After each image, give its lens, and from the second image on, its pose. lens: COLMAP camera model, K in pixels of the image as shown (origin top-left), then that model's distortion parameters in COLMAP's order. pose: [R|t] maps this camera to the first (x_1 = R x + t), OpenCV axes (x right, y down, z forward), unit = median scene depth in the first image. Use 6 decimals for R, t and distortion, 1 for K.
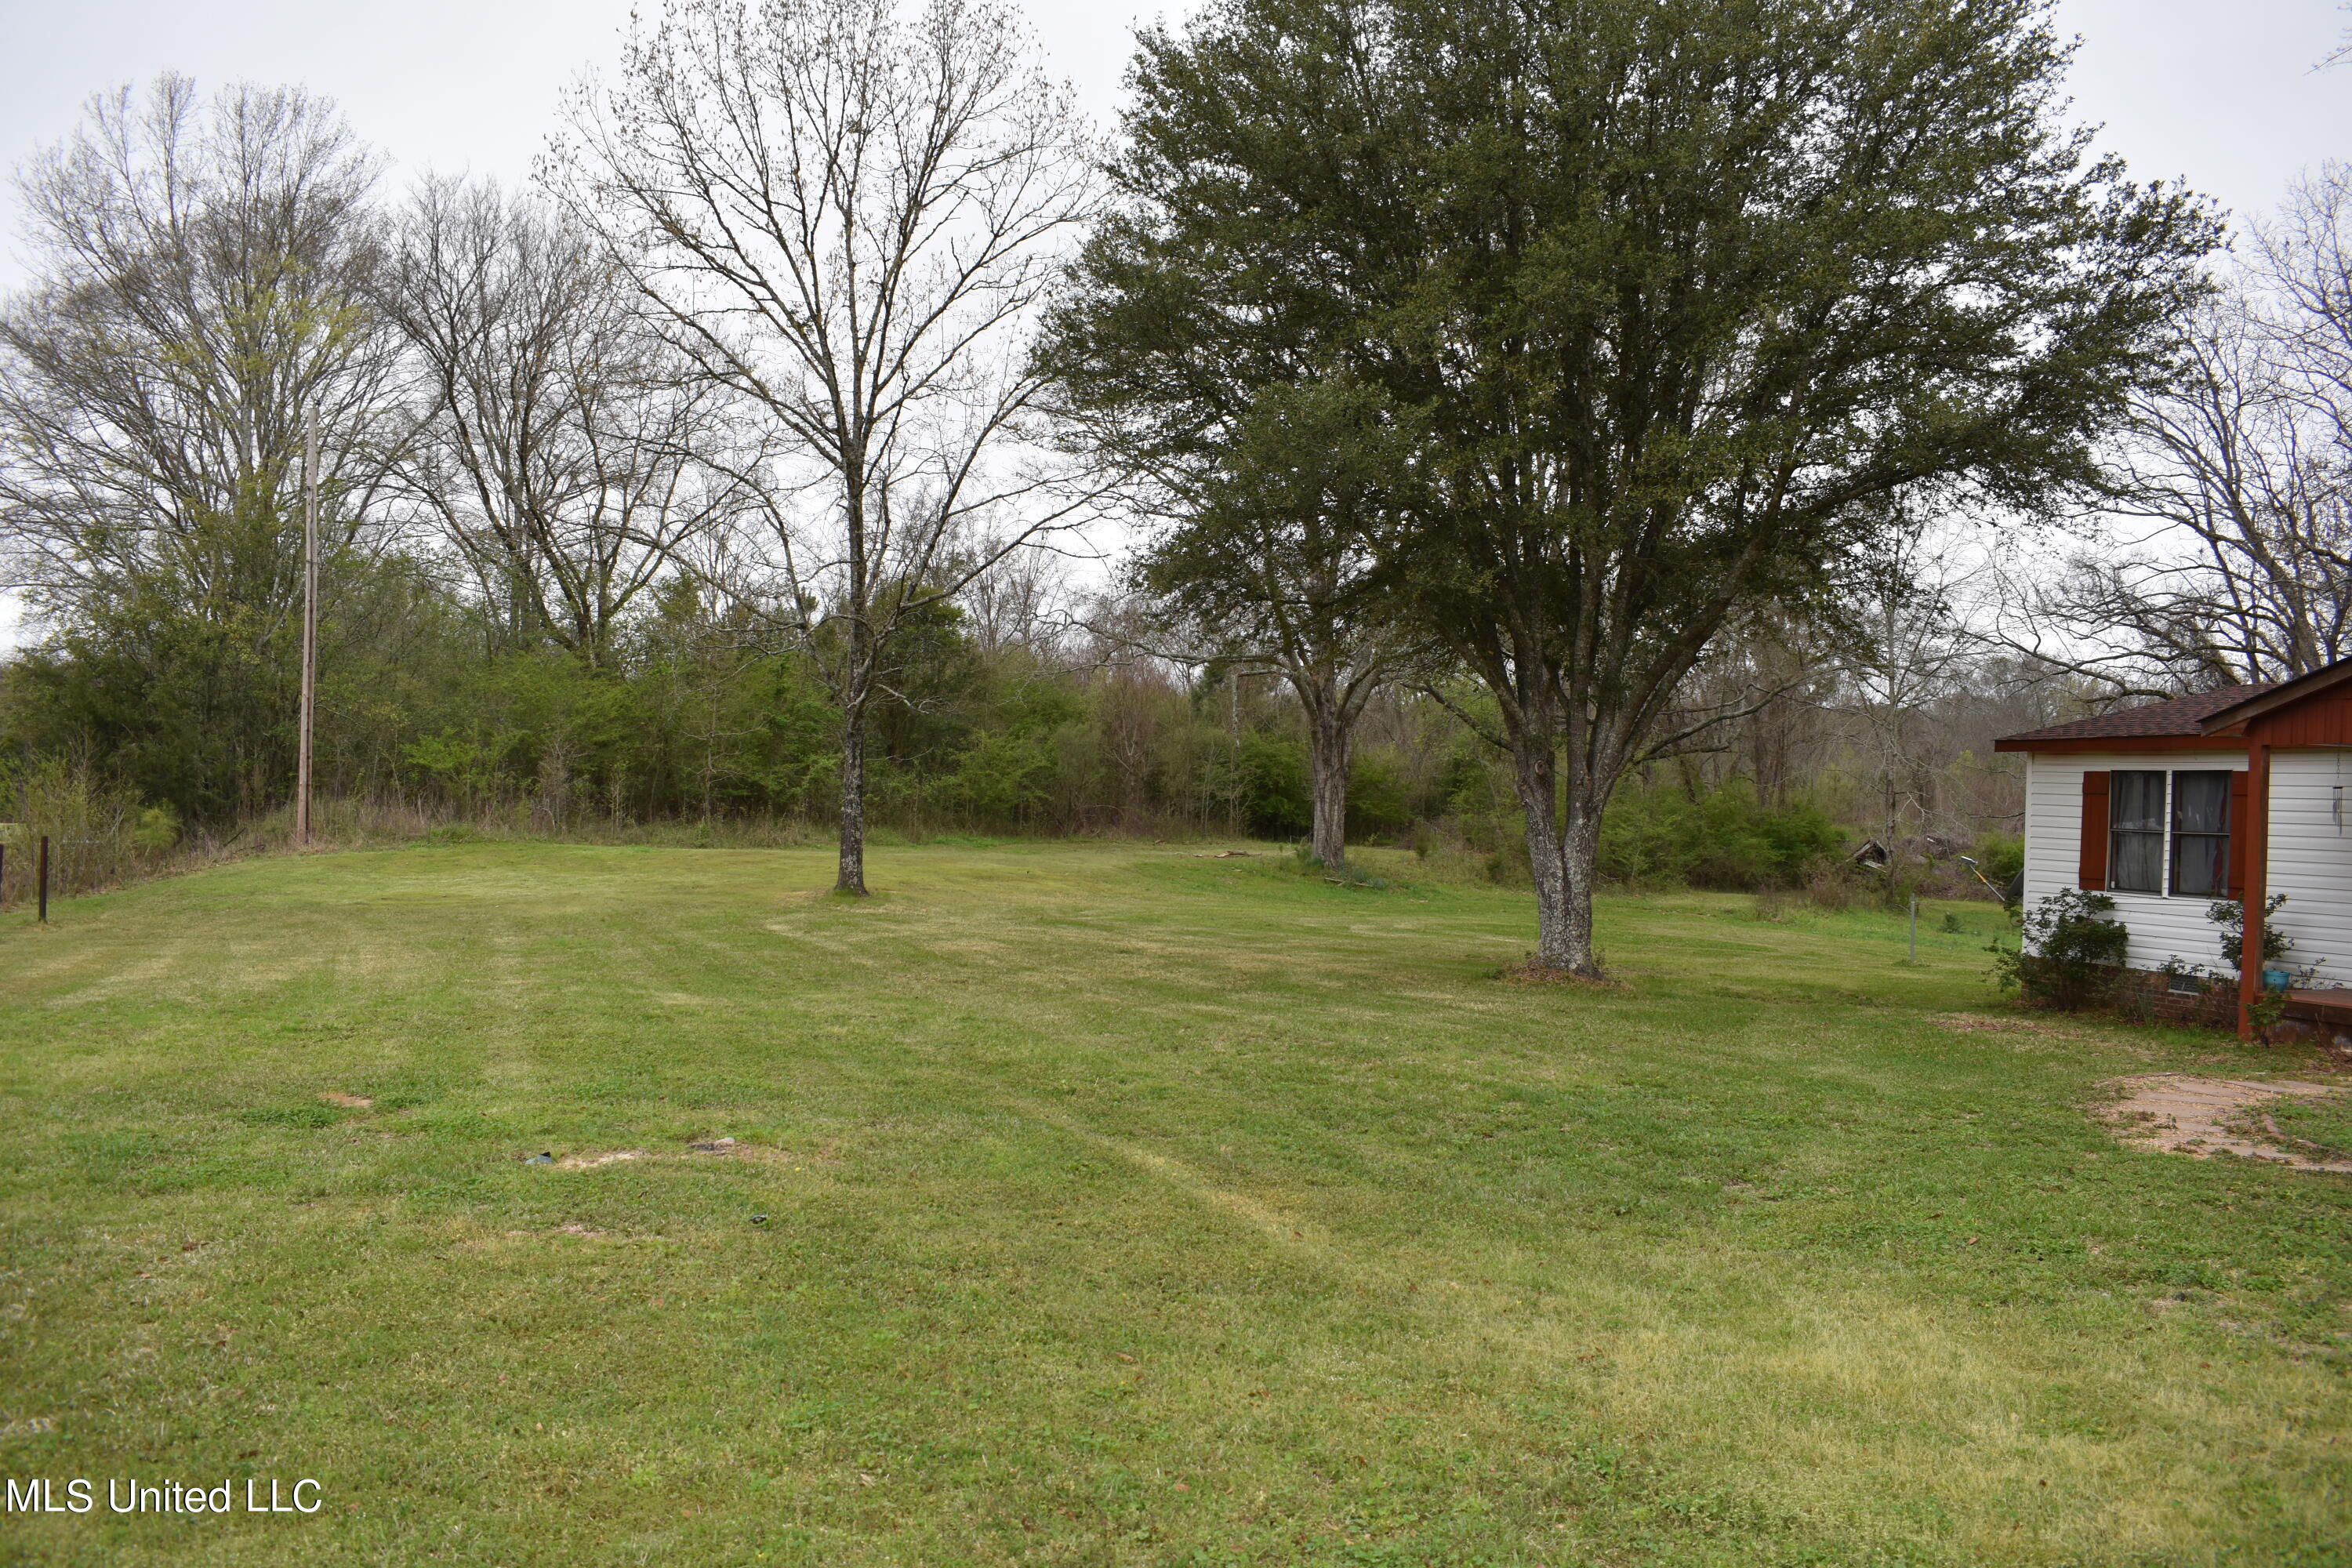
lens RADIAL K [[1854.4, 0, 1176.0], [0, 1854.4, 784.0], [0, 0, 1]] dist [-0.092144, 0.009834]
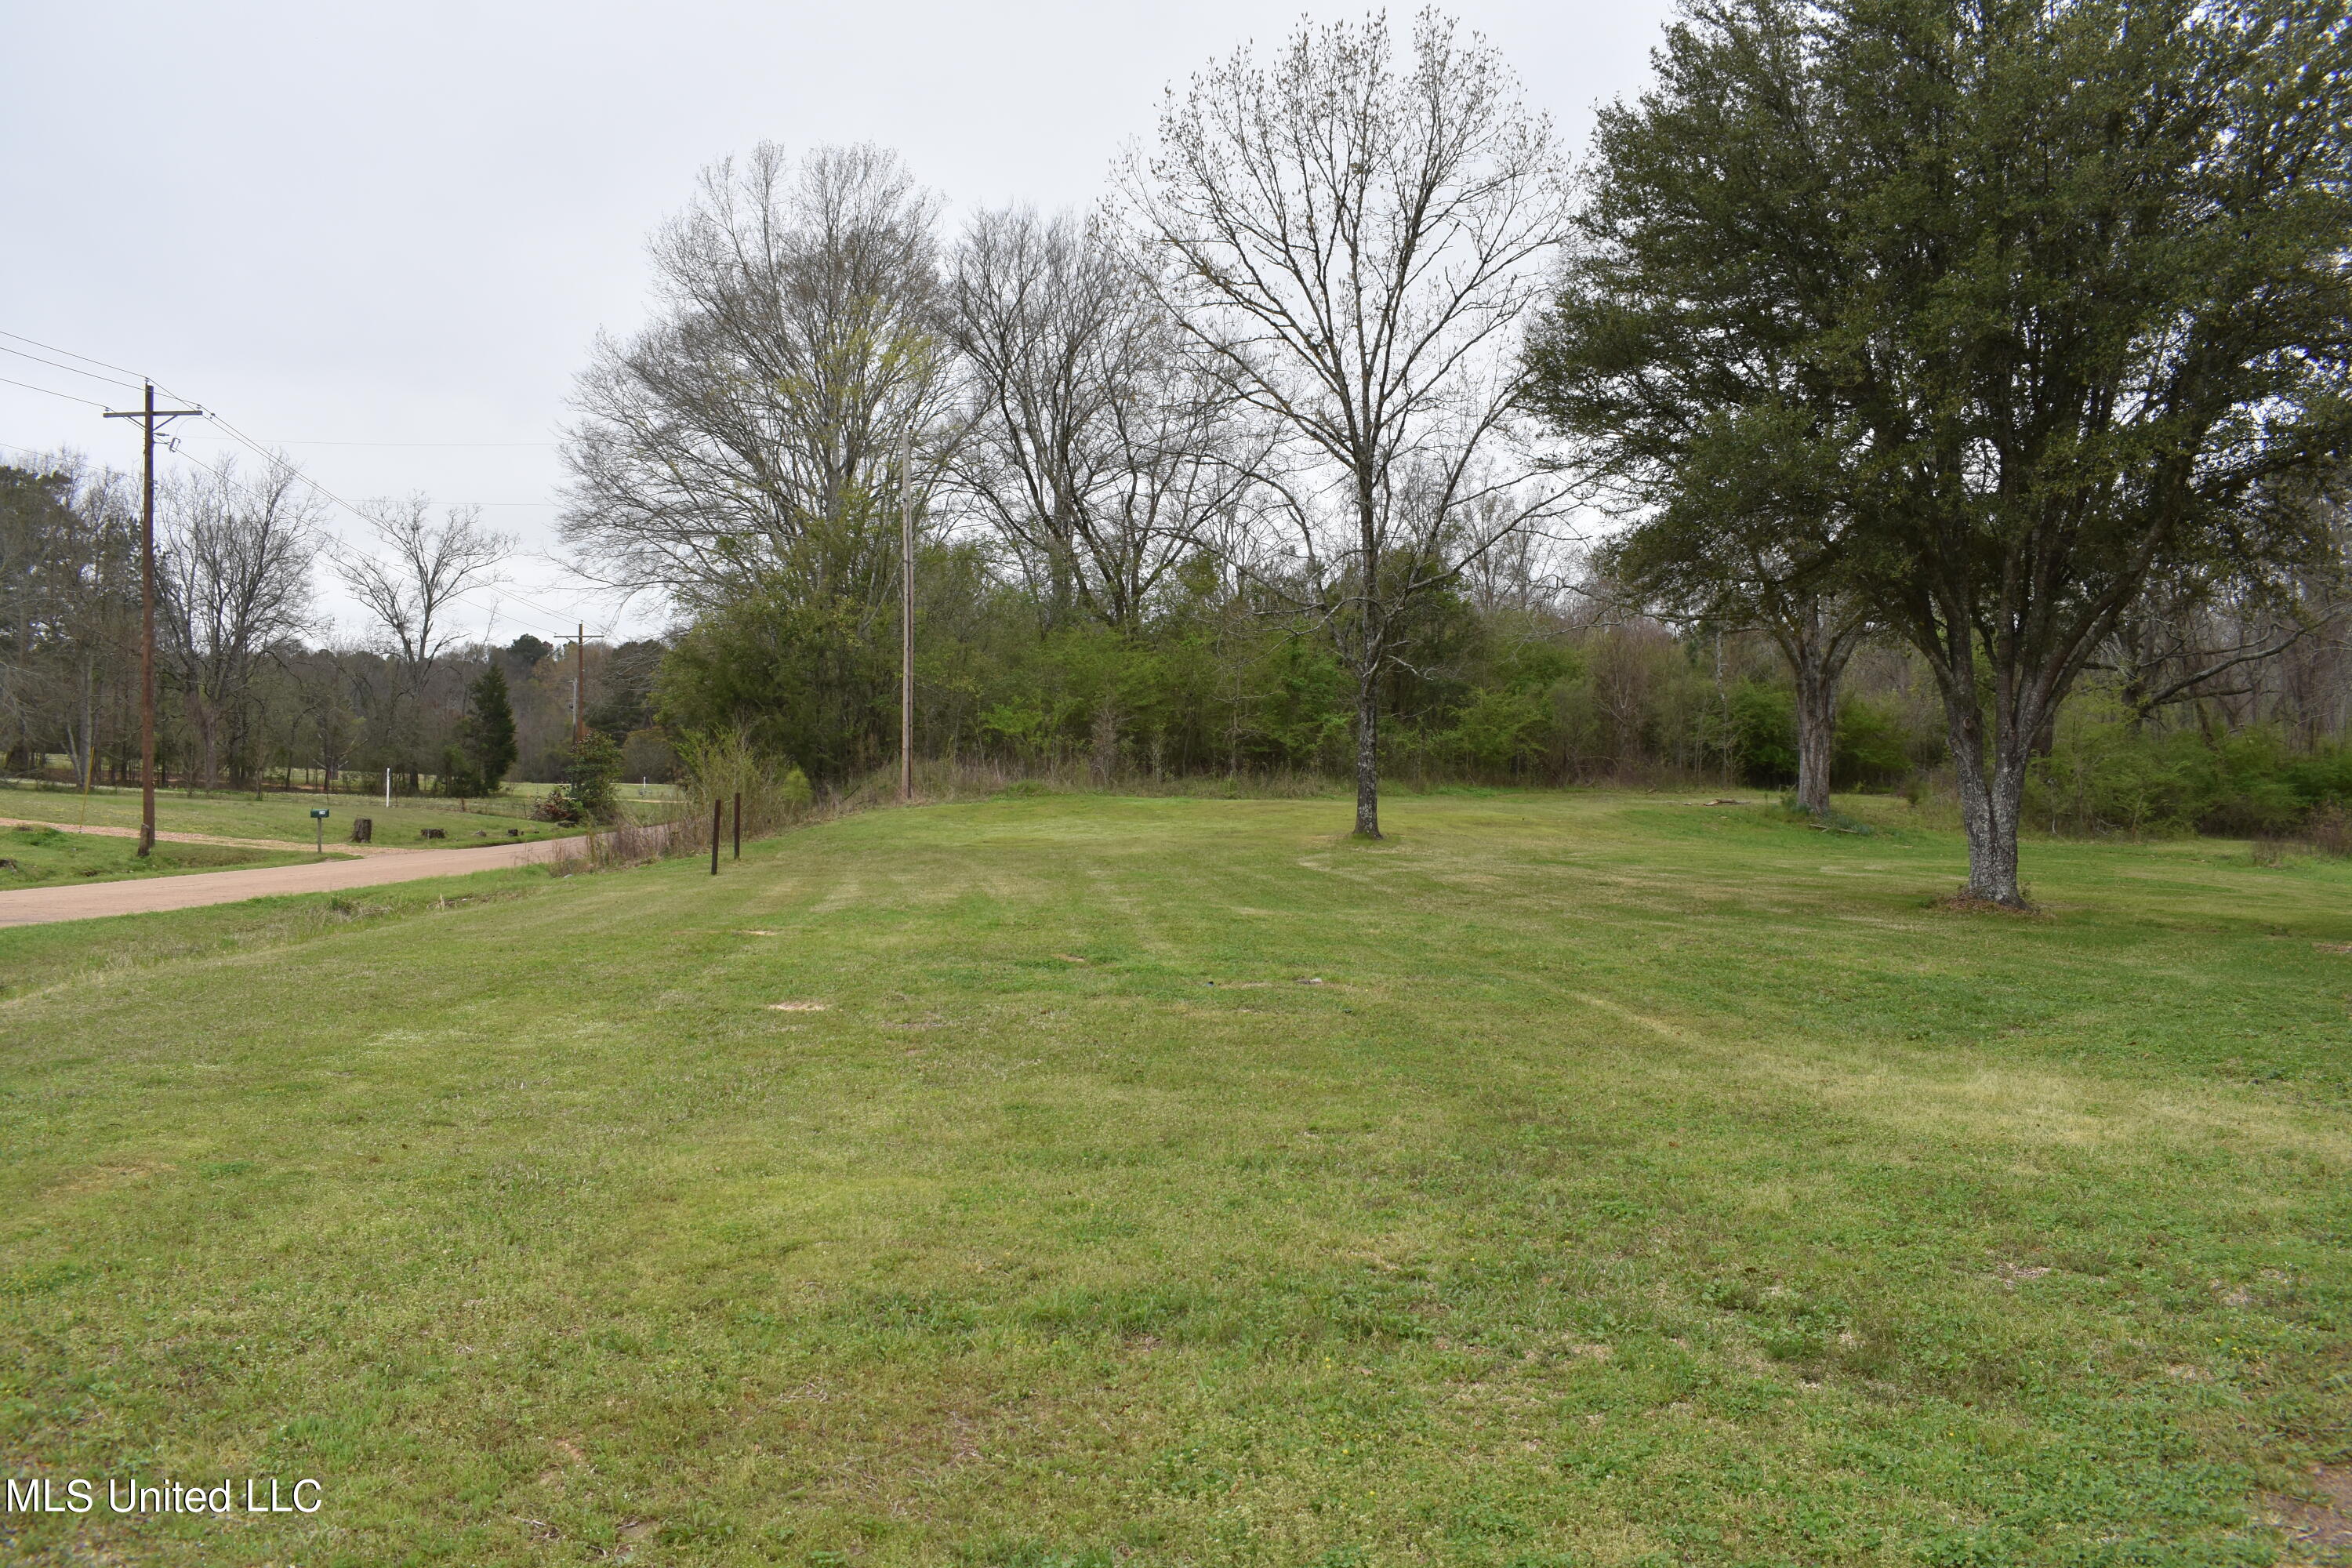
lens RADIAL K [[1854.4, 0, 1176.0], [0, 1854.4, 784.0], [0, 0, 1]] dist [-0.092144, 0.009834]
pose [[0.964233, -0.007175, -0.264957, 0.016190], [0.014146, 0.999602, 0.024410, -0.003932], [0.264677, -0.027285, 0.963951, -0.149117]]
